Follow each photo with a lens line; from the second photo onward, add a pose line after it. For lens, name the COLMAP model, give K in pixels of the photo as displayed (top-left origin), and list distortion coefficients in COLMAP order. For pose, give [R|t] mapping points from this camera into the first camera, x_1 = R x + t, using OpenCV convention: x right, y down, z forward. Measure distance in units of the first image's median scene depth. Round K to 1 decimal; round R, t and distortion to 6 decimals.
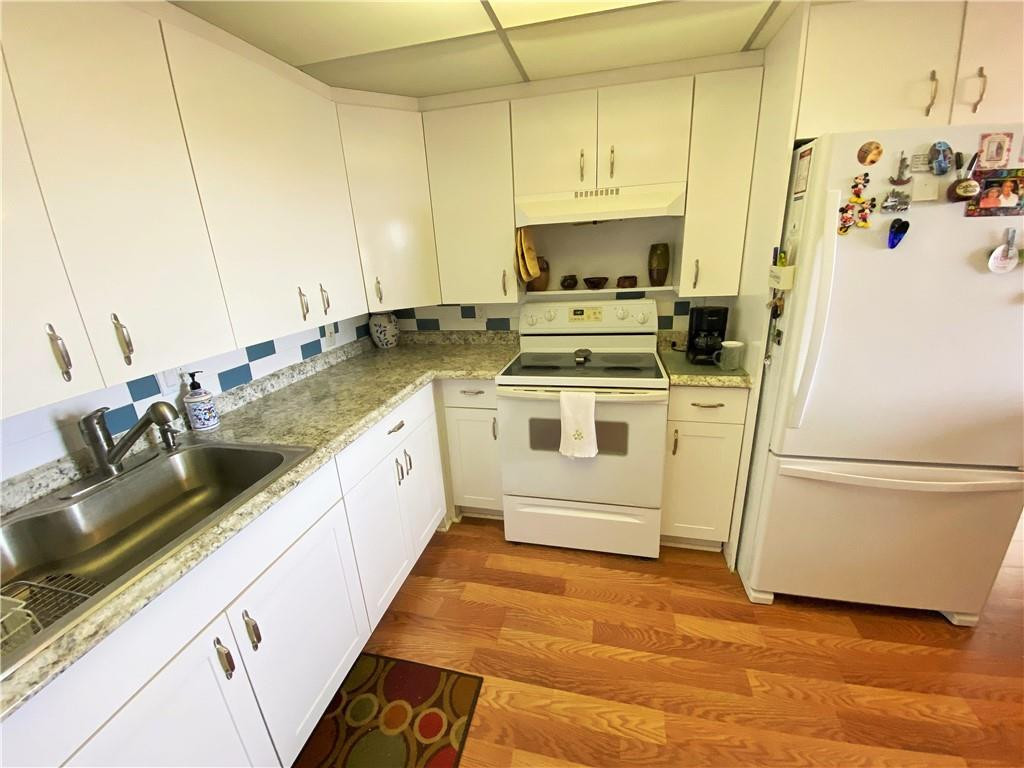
lens RADIAL K [[412.3, 0, 511.3], [0, 412.3, 385.6], [0, 0, 1]] dist [0.027162, -0.025993]
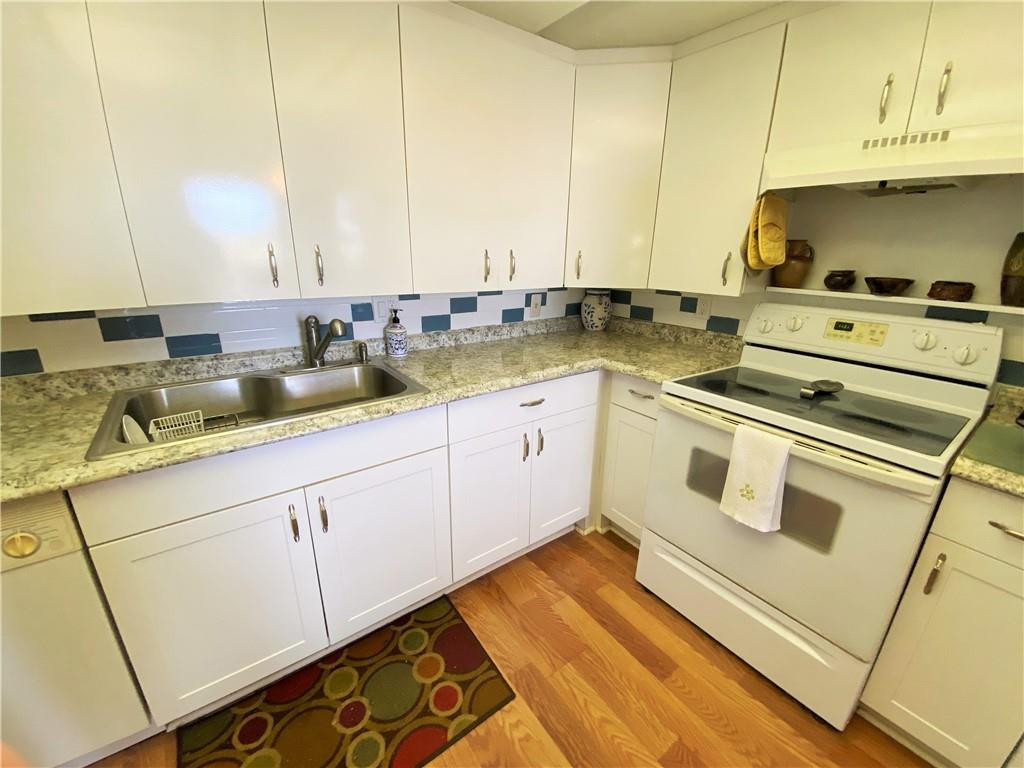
lens RADIAL K [[412.3, 0, 511.3], [0, 412.3, 385.6], [0, 0, 1]] dist [0.027162, -0.025993]
pose [[0.753234, 0.261133, -0.603696, 0.224835], [-0.256884, 0.961714, 0.095482, -0.014533], [0.605516, 0.083159, 0.791476, 0.183491]]
